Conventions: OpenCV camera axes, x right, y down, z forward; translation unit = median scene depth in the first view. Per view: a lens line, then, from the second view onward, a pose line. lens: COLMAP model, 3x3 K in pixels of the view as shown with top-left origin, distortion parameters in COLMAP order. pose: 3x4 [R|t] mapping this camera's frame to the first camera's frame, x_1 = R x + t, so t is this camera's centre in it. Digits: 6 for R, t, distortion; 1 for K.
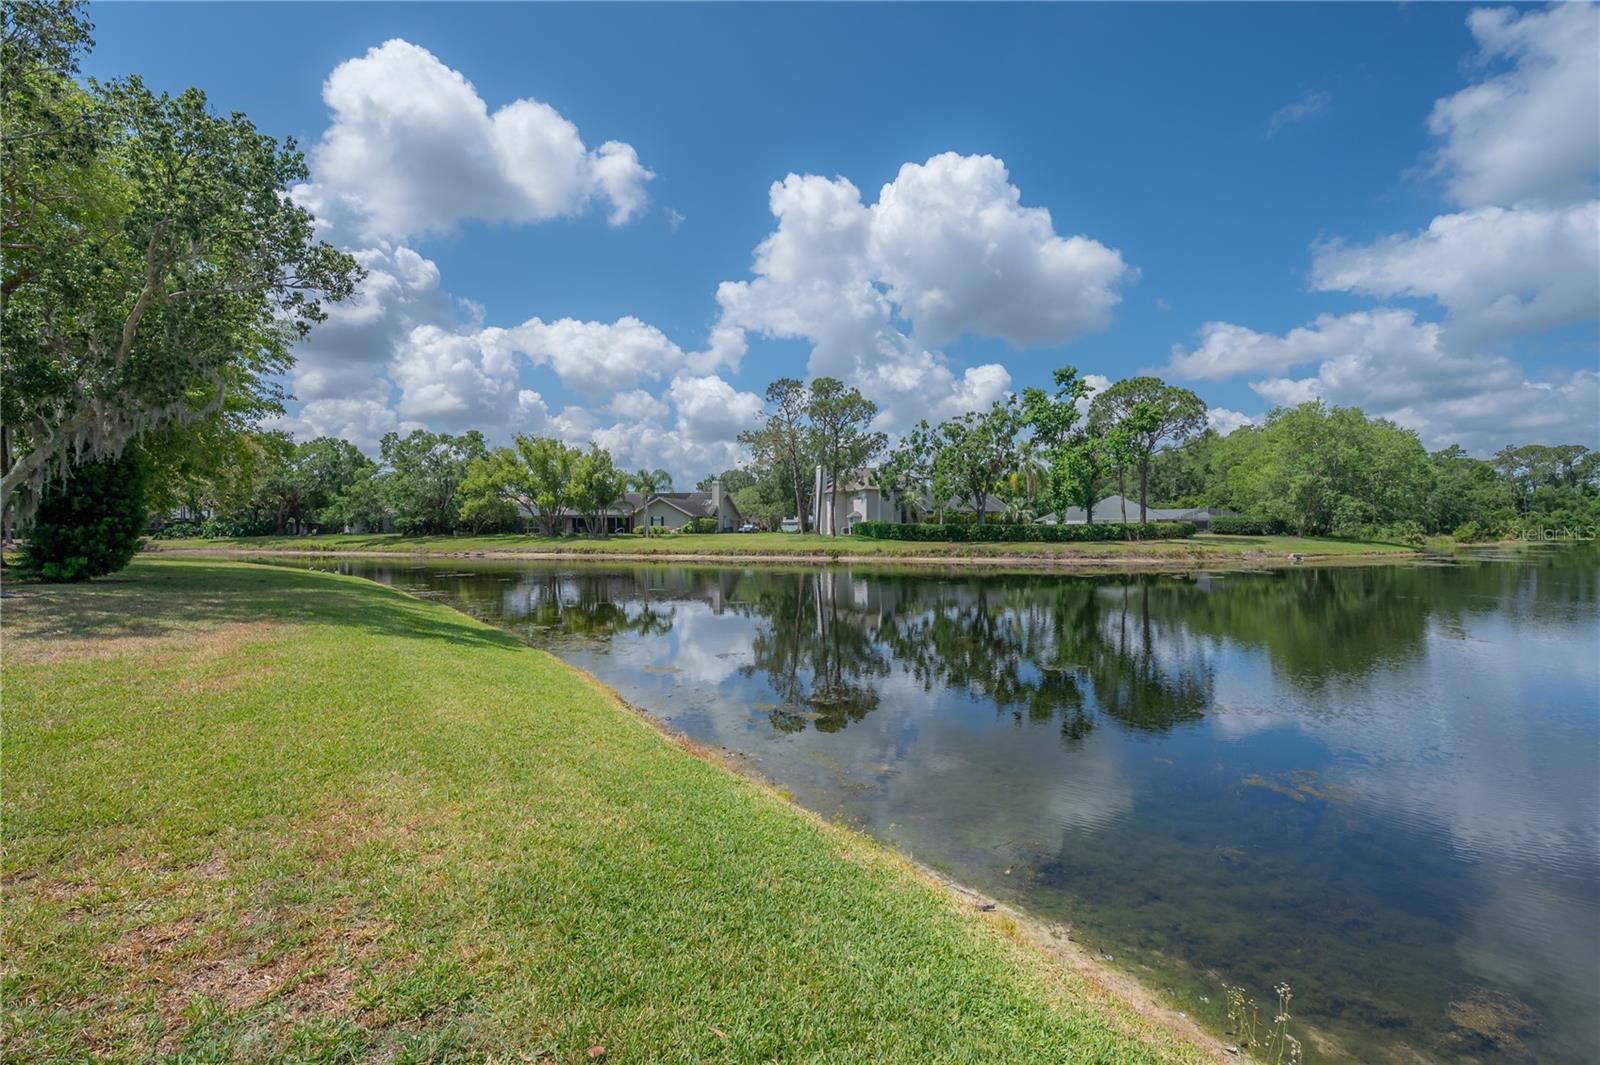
lens RADIAL K [[637.7, 0, 842.7], [0, 637.7, 506.0], [0, 0, 1]] dist [-0.004766, 0.001233]
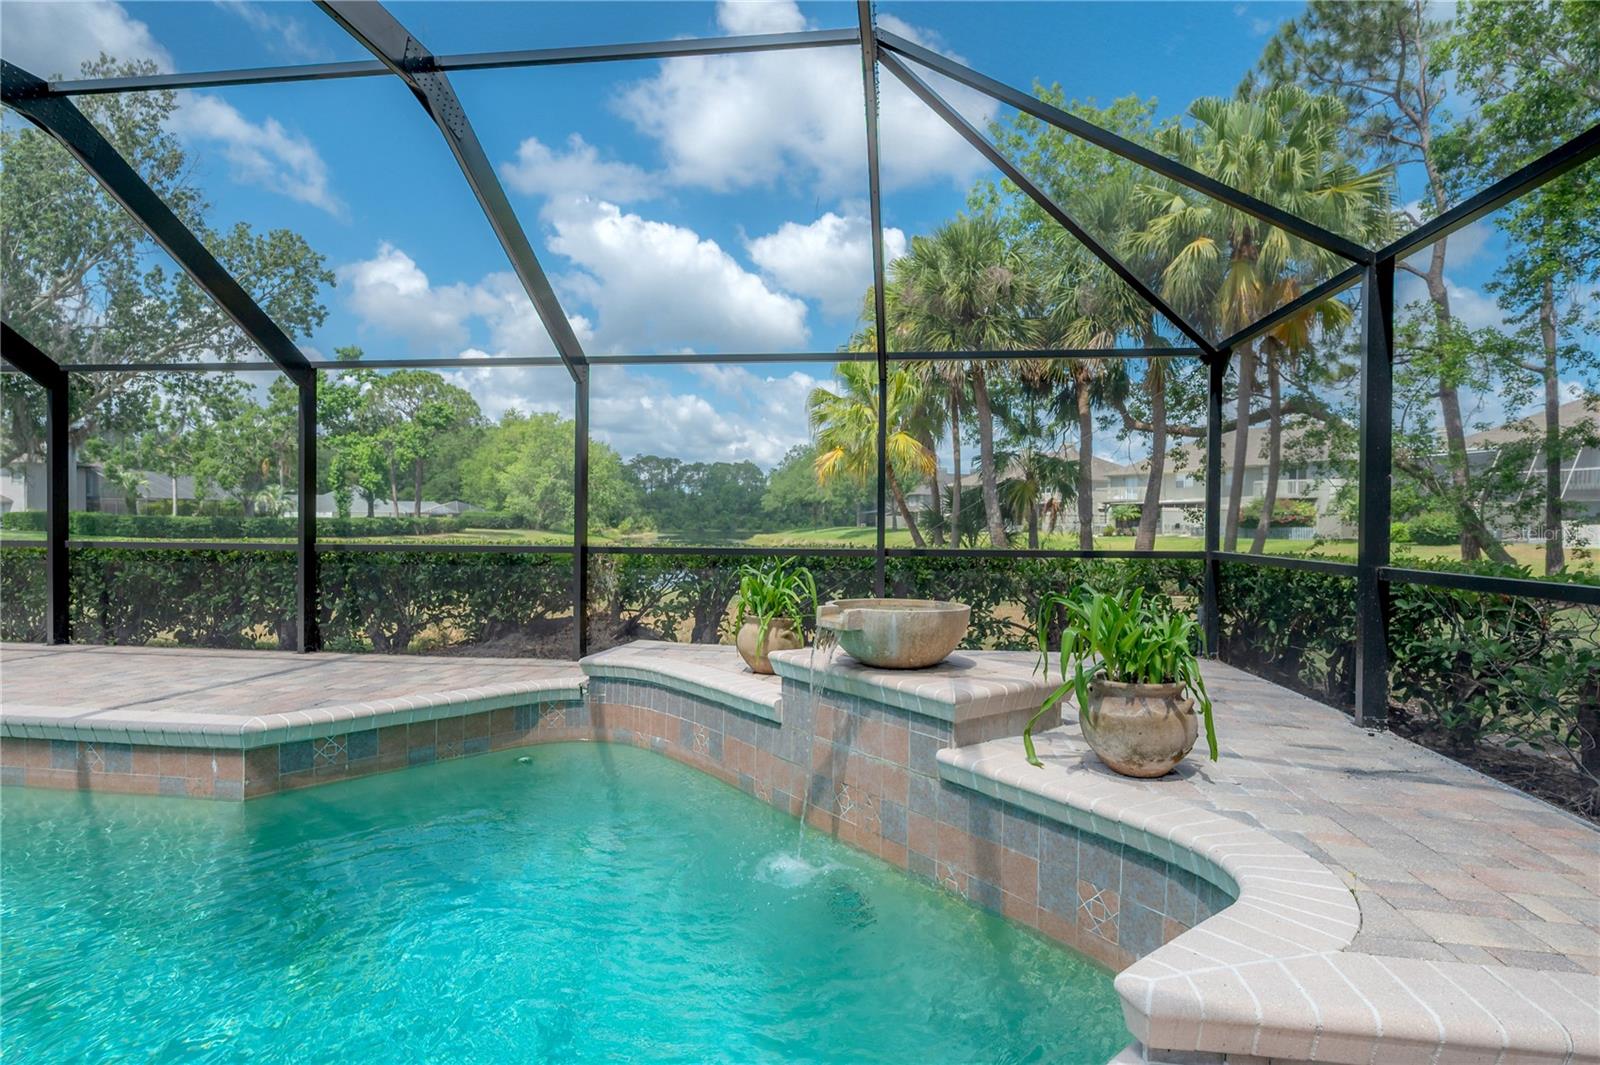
lens RADIAL K [[854.7, 0, 771.0], [0, 854.7, 537.6], [0, 0, 1]] dist [-0.001946, 0.000279]
pose [[0.549284, -0.010522, 0.835570, -0.334133], [-0.037089, 0.998628, 0.036956, -0.011529], [-0.834812, -0.051290, 0.548140, -0.176741]]
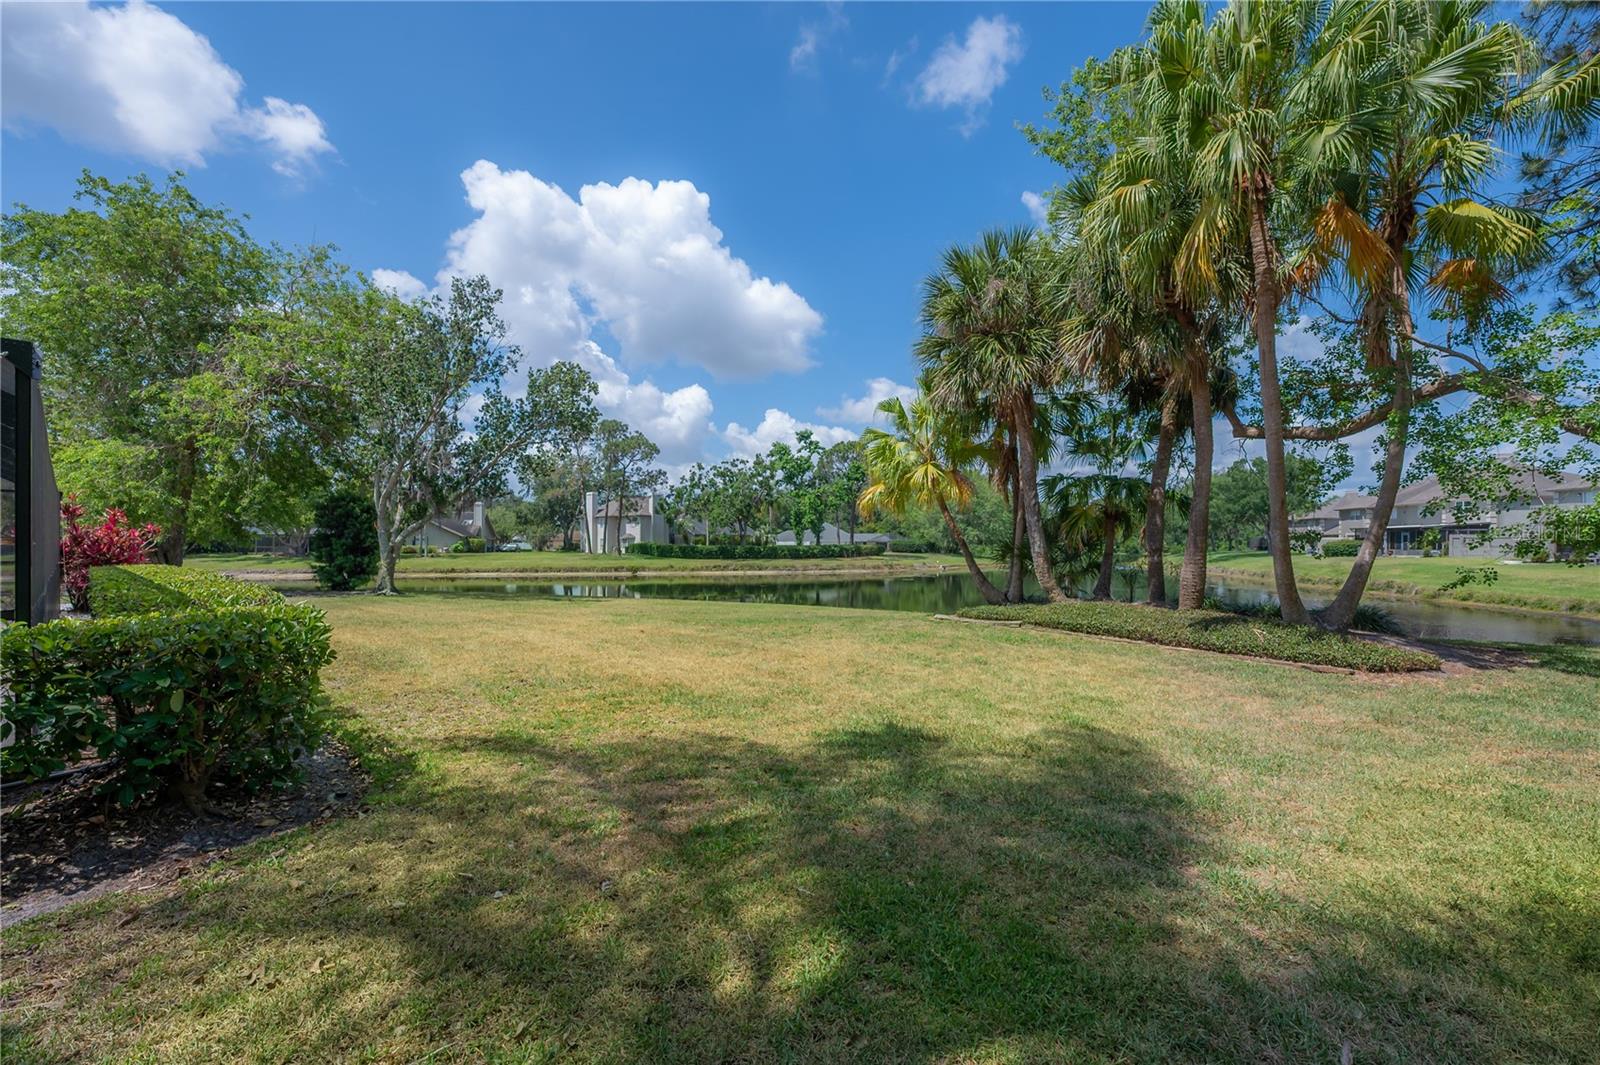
lens RADIAL K [[637.7, 0, 804.3], [0, 637.7, 528.1], [0, 0, 1]] dist [-0.004766, 0.001233]
pose [[0.911331, 0.013329, 0.411459, -0.201601], [-0.016688, 0.999850, 0.004572, -0.014799], [-0.411336, -0.011033, 0.911417, -0.235452]]
